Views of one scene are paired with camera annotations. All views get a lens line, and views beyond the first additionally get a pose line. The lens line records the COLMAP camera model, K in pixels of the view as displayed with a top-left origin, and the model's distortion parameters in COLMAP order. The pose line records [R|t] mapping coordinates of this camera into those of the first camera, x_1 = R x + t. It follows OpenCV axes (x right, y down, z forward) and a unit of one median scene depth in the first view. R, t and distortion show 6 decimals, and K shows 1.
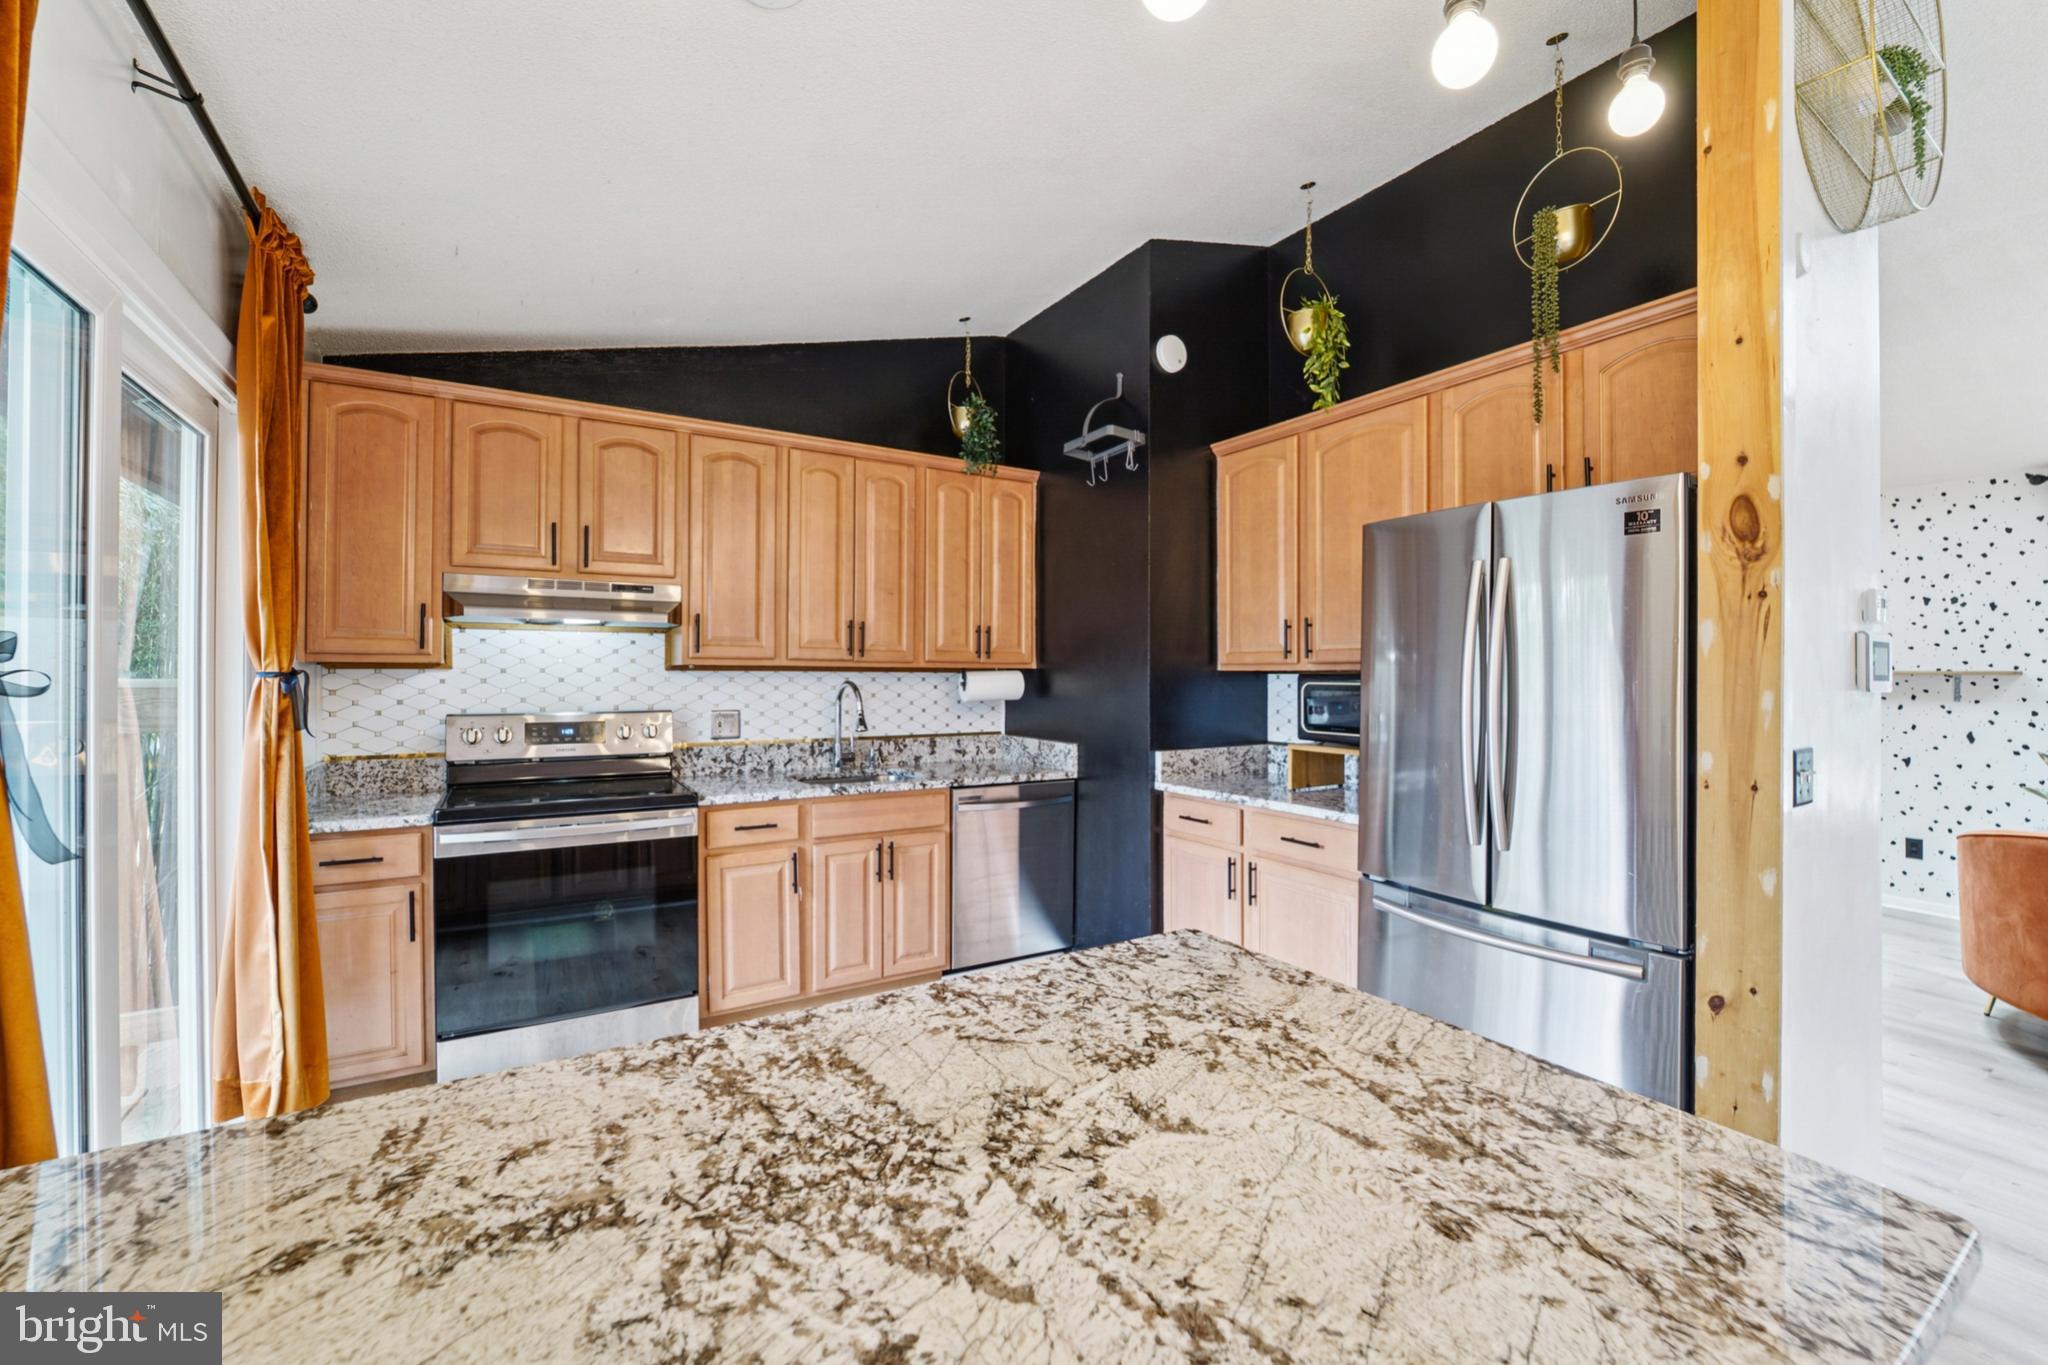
lens RADIAL K [[814.4, 0, 1026.5], [0, 814.4, 674.0], [0, 0, 1]] dist [-0.012802, -0.000303]
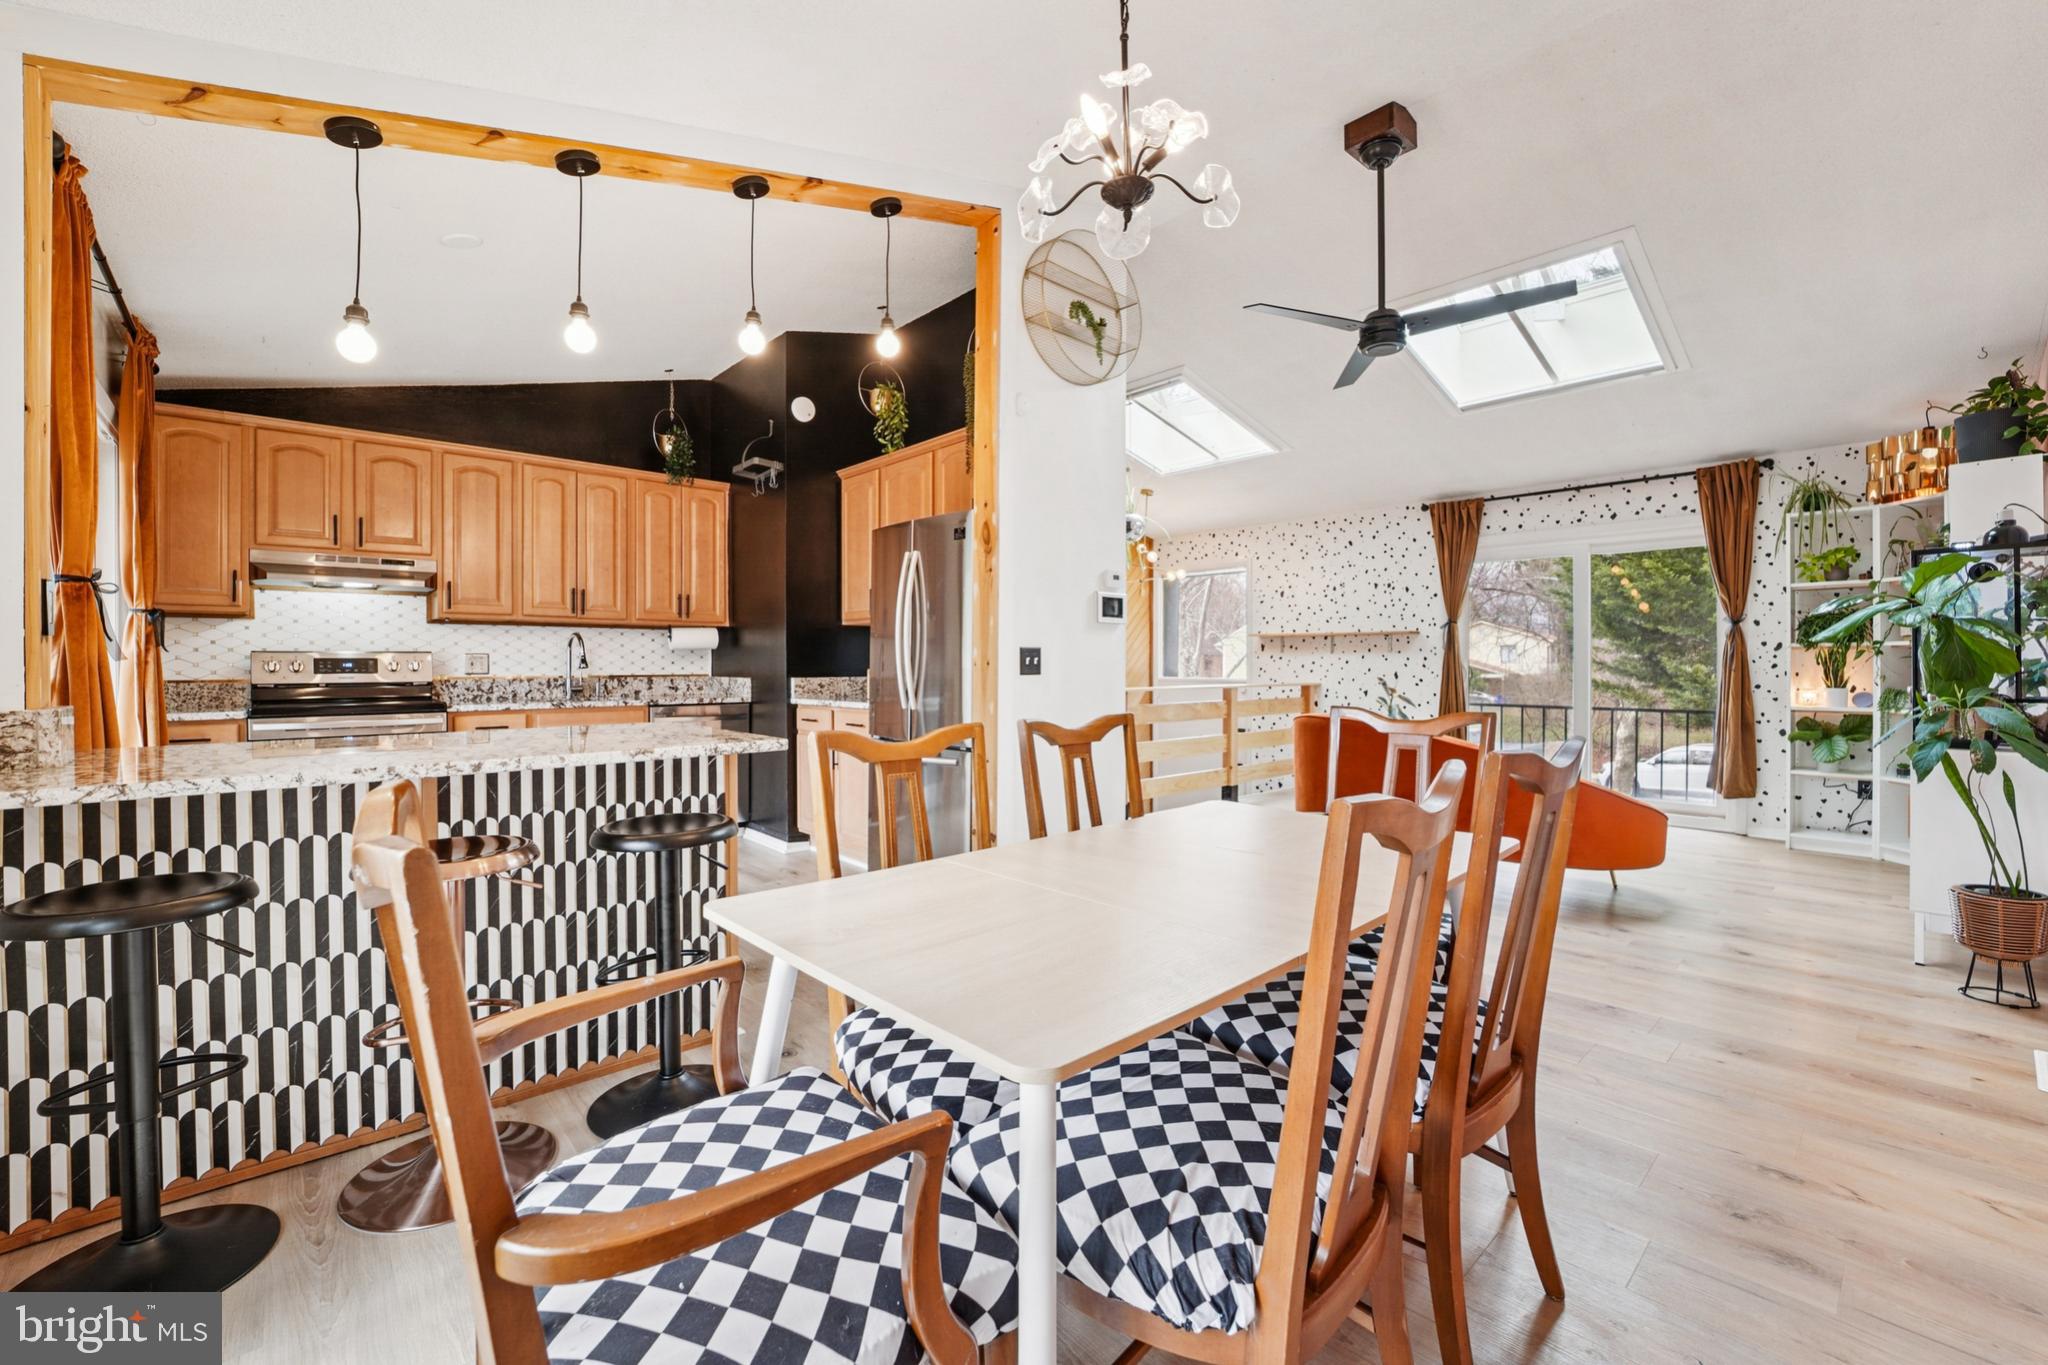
lens RADIAL K [[850.5, 0, 1060.7], [0, 850.5, 677.1], [0, 0, 1]] dist [-0.021360, -0.000703]
pose [[0.982023, -0.007762, 0.188604, 0.343790], [0.006054, 0.999935, 0.009631, 0.080772], [-0.188666, -0.008316, 0.982006, -0.604935]]
